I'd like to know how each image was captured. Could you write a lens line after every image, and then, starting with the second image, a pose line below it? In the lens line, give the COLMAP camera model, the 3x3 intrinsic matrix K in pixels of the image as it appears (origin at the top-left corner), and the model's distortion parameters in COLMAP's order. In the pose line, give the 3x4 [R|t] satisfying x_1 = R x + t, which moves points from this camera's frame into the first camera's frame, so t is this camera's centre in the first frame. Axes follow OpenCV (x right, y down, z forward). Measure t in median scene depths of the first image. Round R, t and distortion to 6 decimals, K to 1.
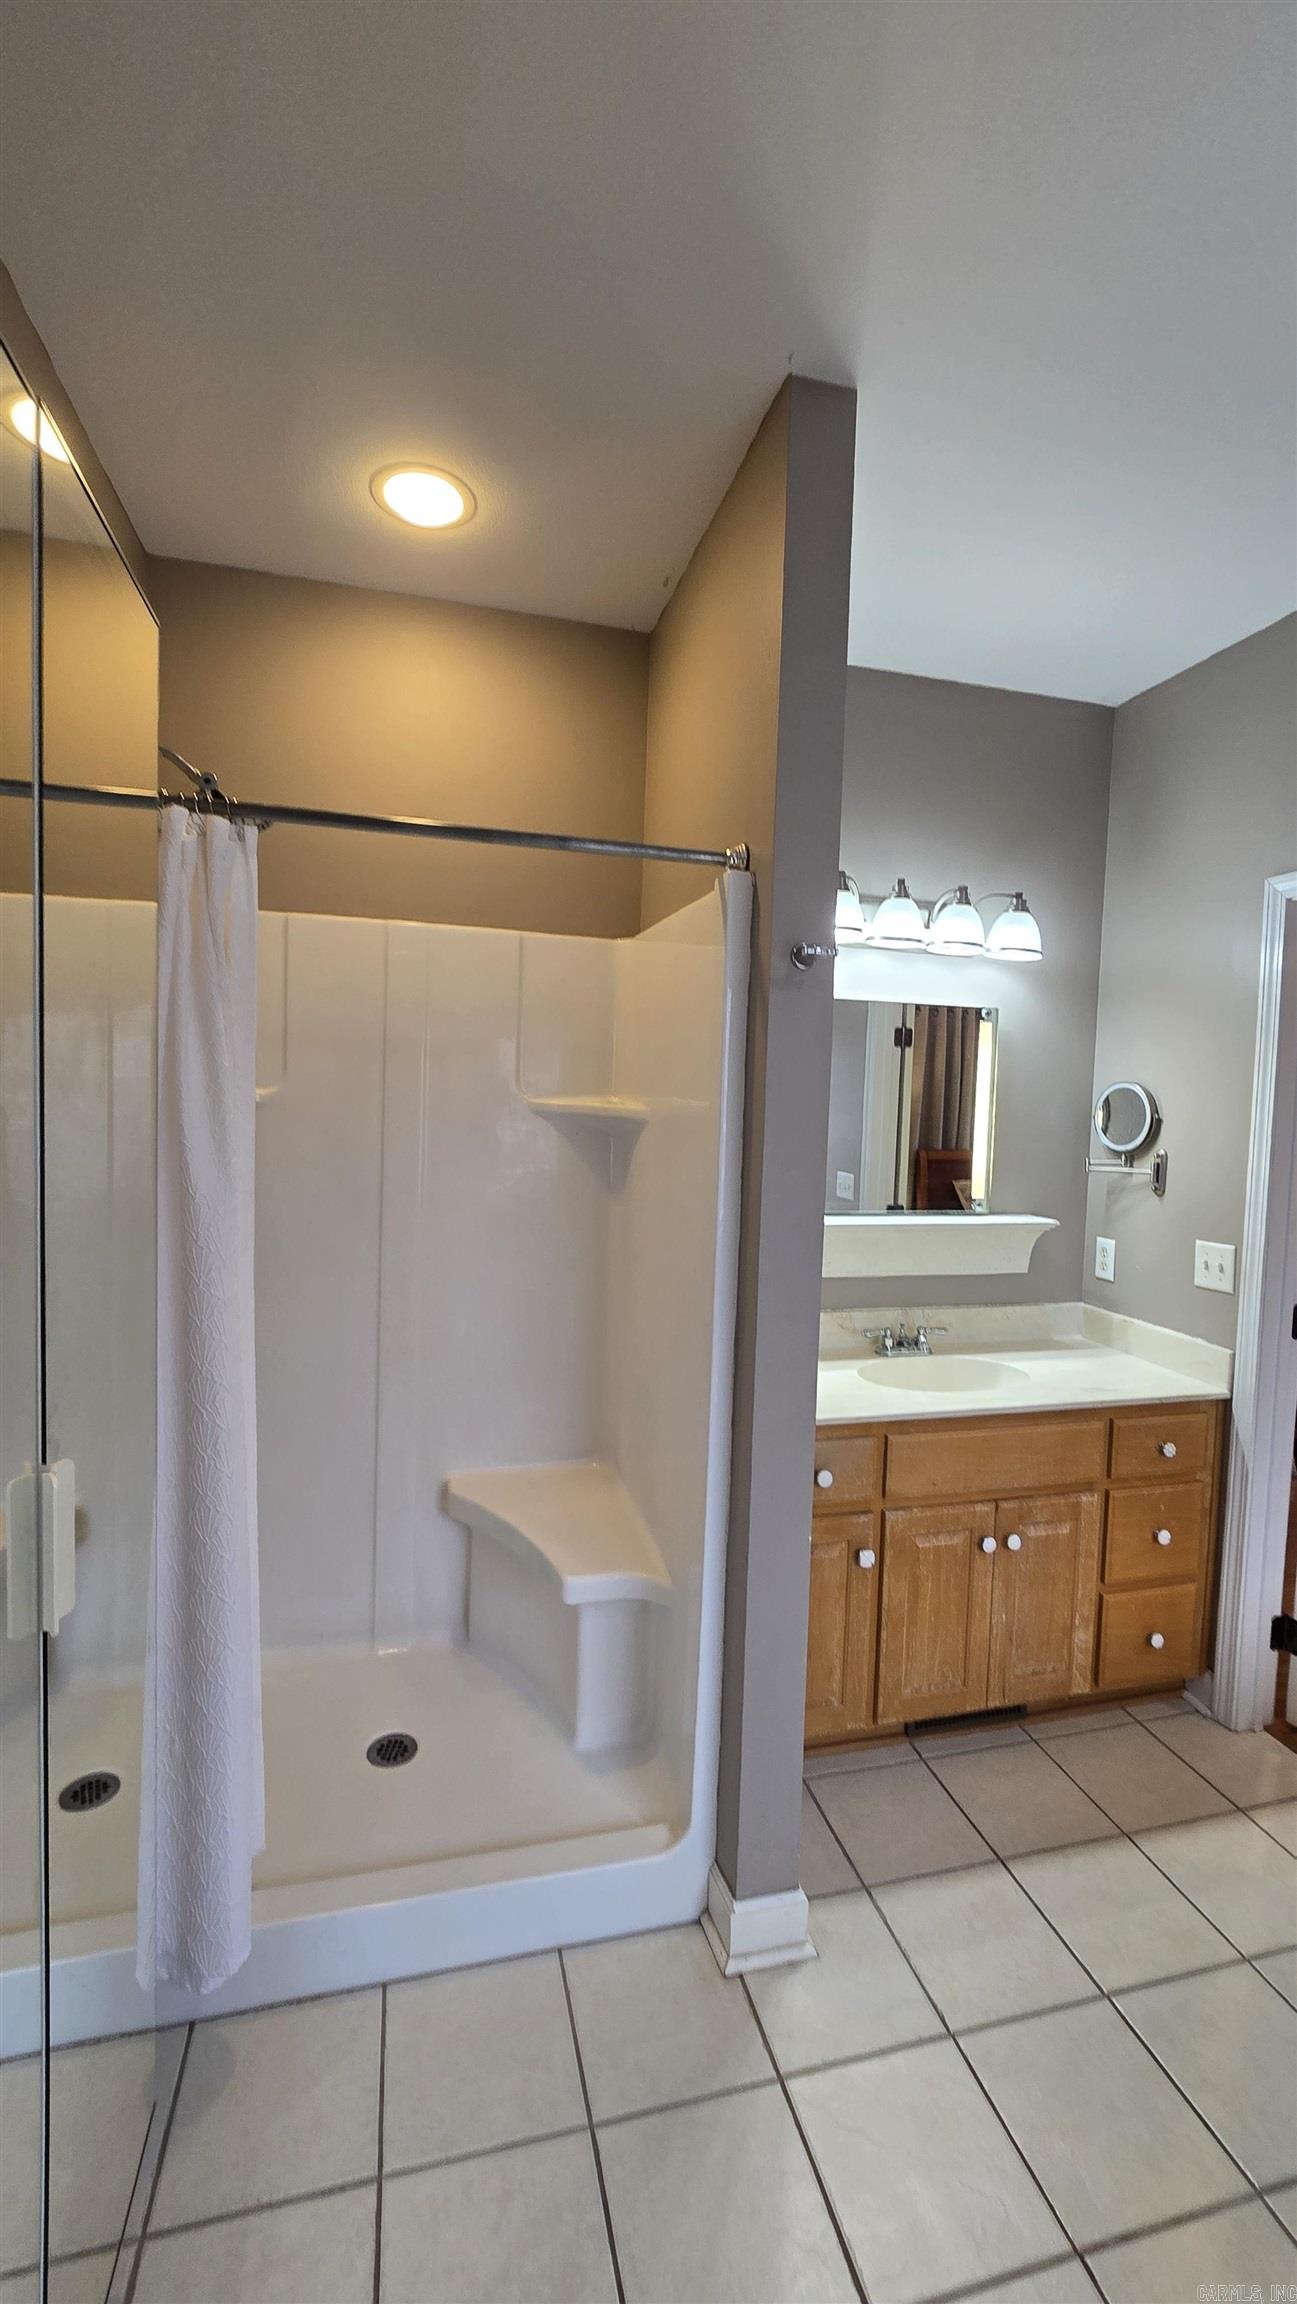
lens RADIAL K [[939.8, 0, 643.9], [0, 939.8, 1144.3], [0, 0, 1]] dist [-0.005549, 0.000725]
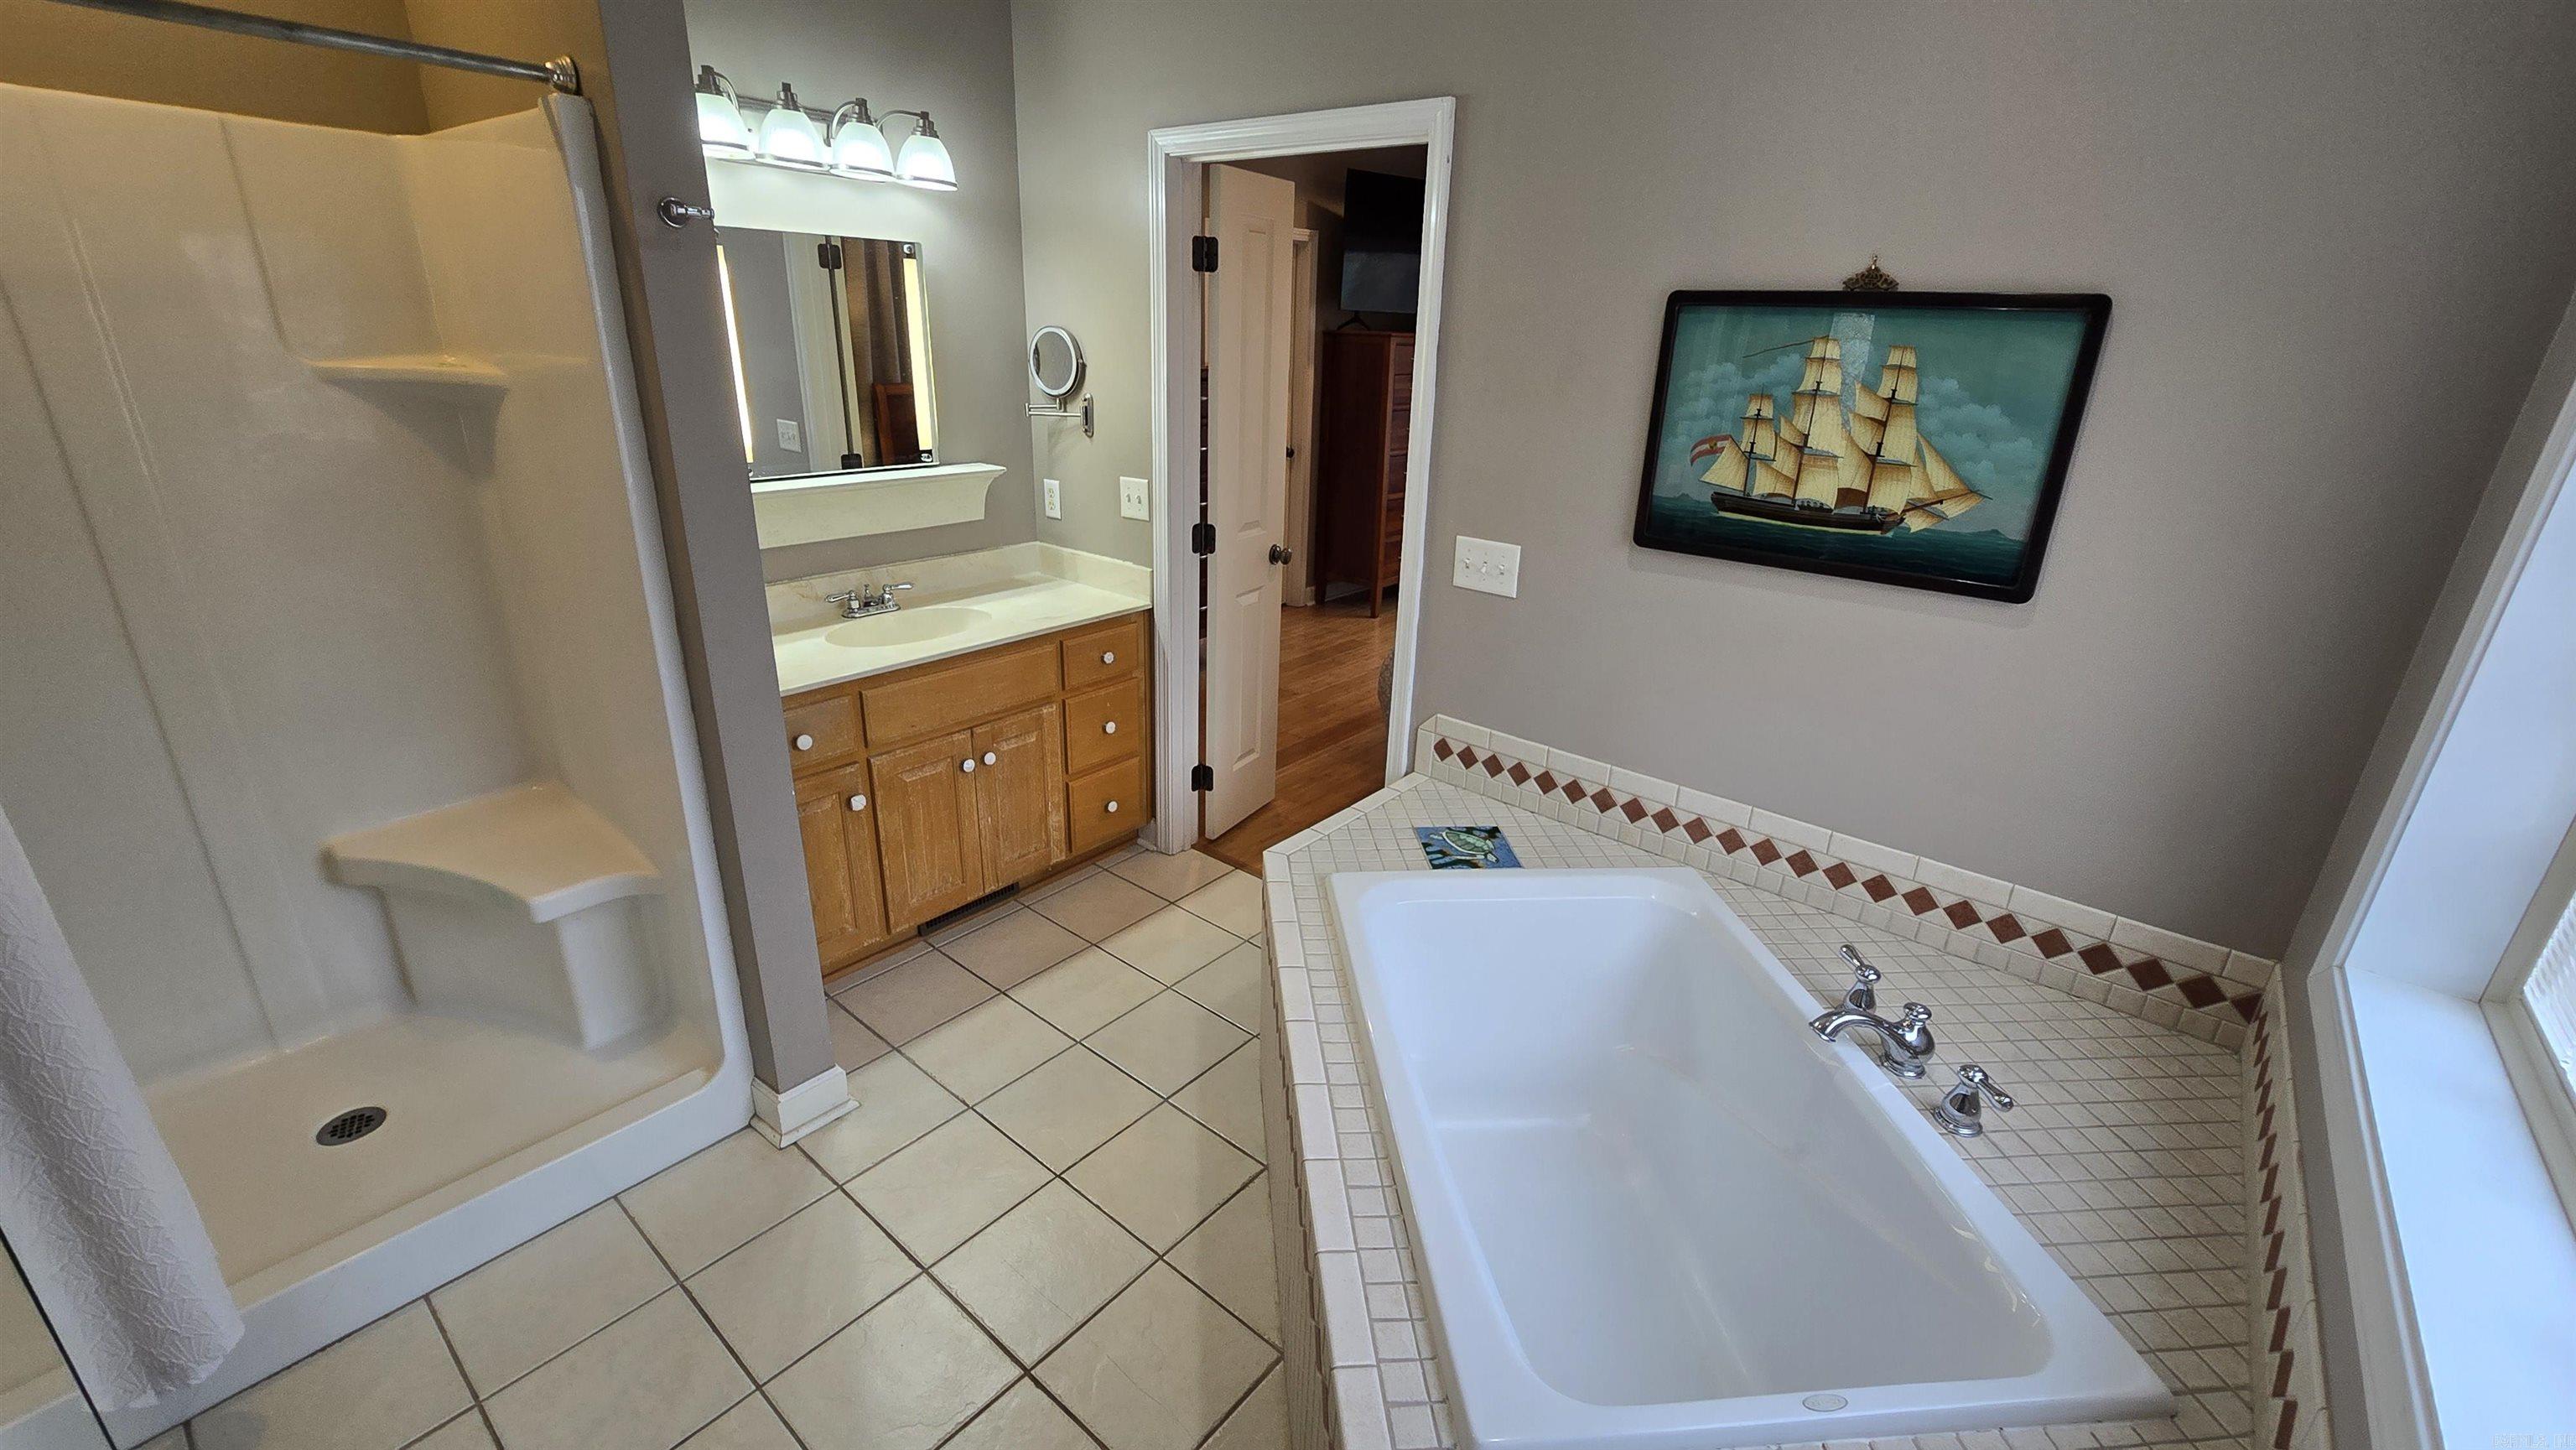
lens RADIAL K [[1050.8, 0, 1295.0], [0, 1050.8, 716.2], [0, 0, 1]] dist [-0.005549, 0.000725]
pose [[0.804961, -0.208425, 0.555515, -0.010264], [0.017591, 0.944242, 0.328781, -0.043653], [-0.593067, -0.254884, 0.763744, -0.198490]]
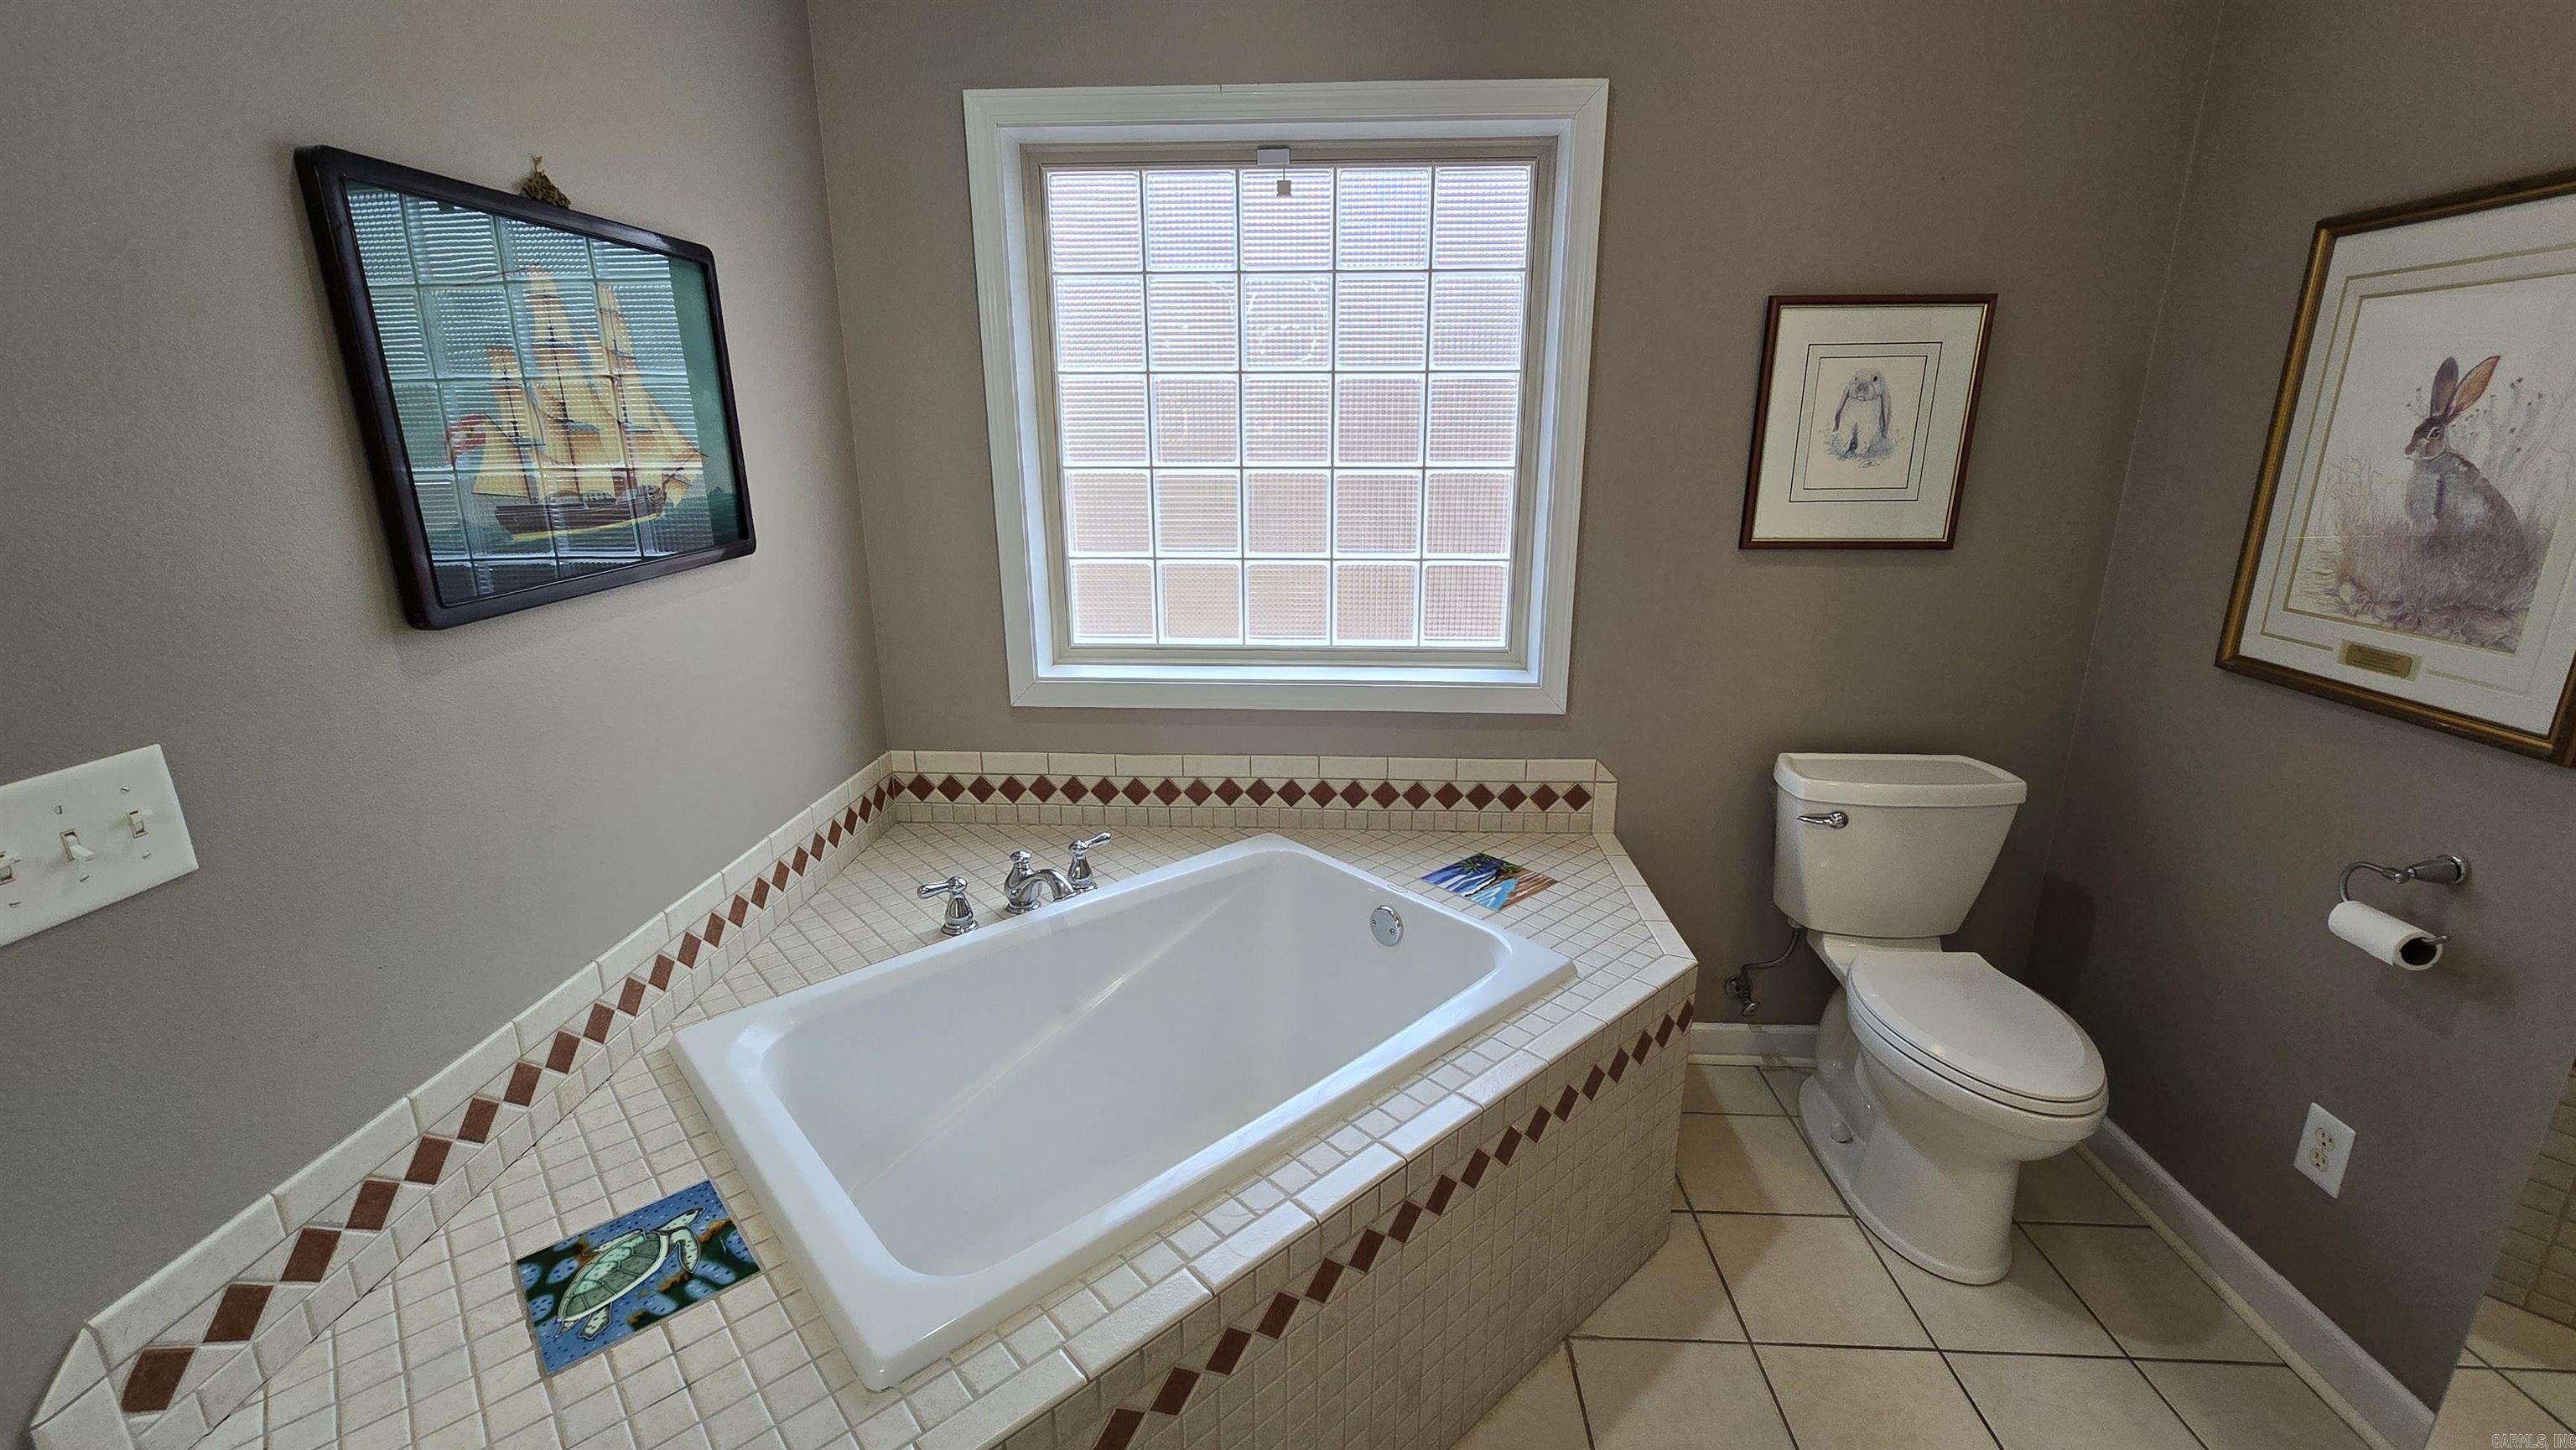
lens RADIAL K [[1050.8, 0, 1289.6], [0, 1050.8, 707.7], [0, 0, 1]] dist [-0.005549, 0.000725]
pose [[-0.954441, -0.101451, 0.280624, 0.269477], [-0.006901, 0.947684, 0.319136, 0.000633], [-0.298319, 0.302660, -0.905209, 0.794810]]
